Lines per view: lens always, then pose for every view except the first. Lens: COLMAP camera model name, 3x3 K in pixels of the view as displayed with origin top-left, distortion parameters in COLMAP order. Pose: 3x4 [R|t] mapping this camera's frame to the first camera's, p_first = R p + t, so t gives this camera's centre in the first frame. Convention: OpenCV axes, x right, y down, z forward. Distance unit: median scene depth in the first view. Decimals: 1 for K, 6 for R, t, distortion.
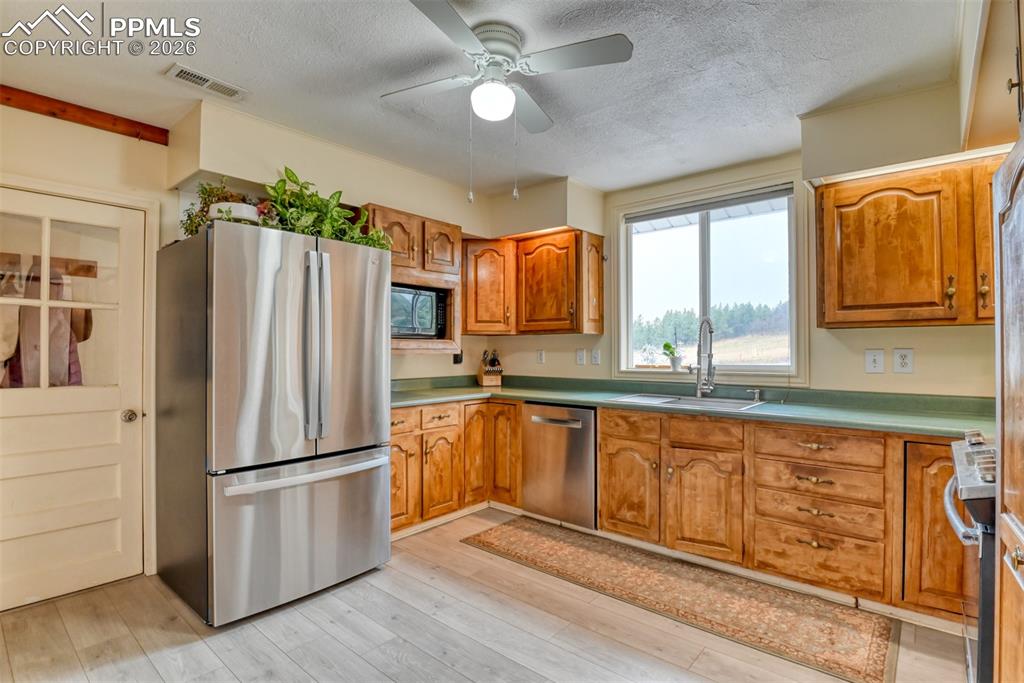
lens RADIAL K [[503.4, 0, 513.7], [0, 503.4, 342.5], [0, 0, 1]] dist [-0.022382, -0.002566]
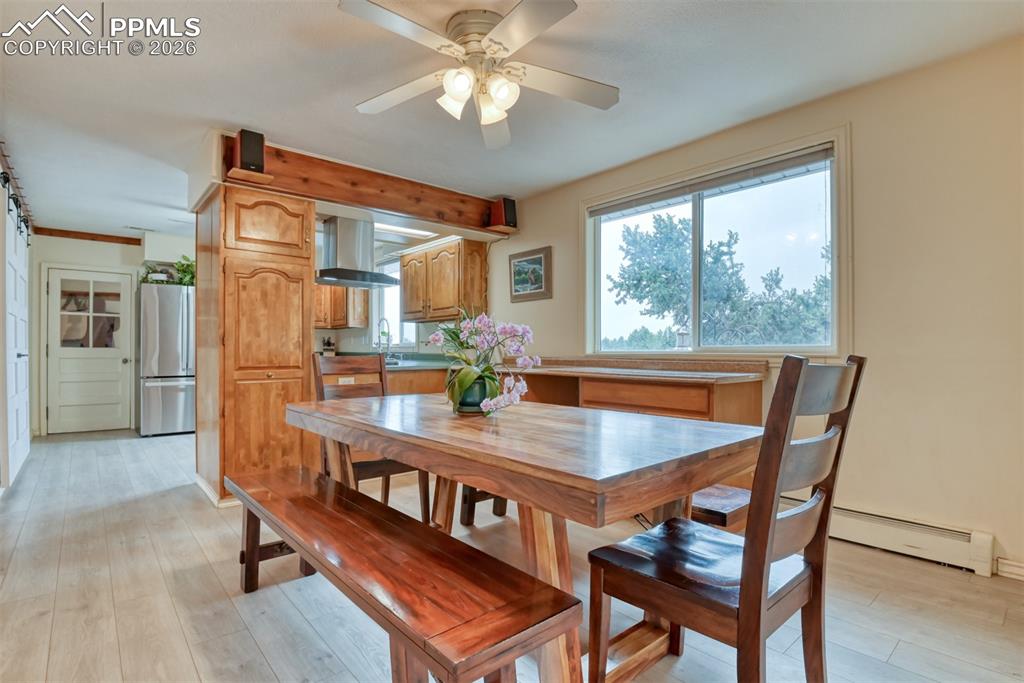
lens RADIAL K [[503.4, 0, 515.0], [0, 503.4, 346.8], [0, 0, 1]] dist [-0.022382, -0.002566]
pose [[0.989260, 0.003204, -0.146134, 1.420303], [-0.002678, 0.999989, 0.003797, 0.066292], [0.146144, -0.003365, 0.989258, -1.080306]]
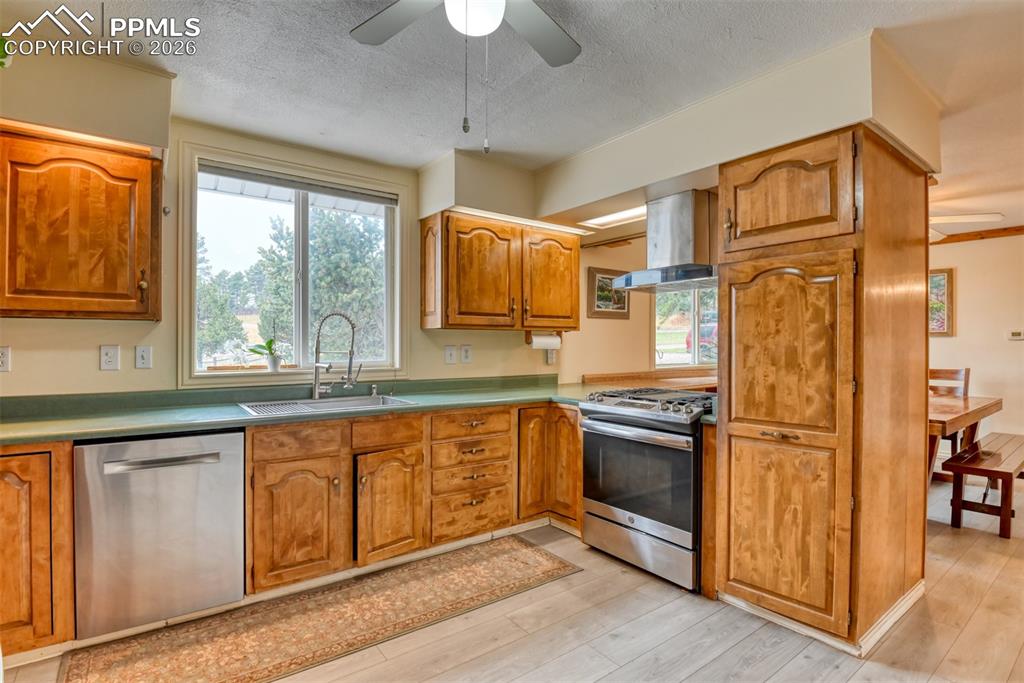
lens RADIAL K [[503.4, 0, 514.2], [0, 503.4, 343.0], [0, 0, 1]] dist [-0.022382, -0.002566]
pose [[0.209863, 0.003533, 0.977725, -0.539617], [-0.015429, 0.999881, -0.000301, 0.004652], [-0.977609, -0.015022, 0.209892, 0.577025]]
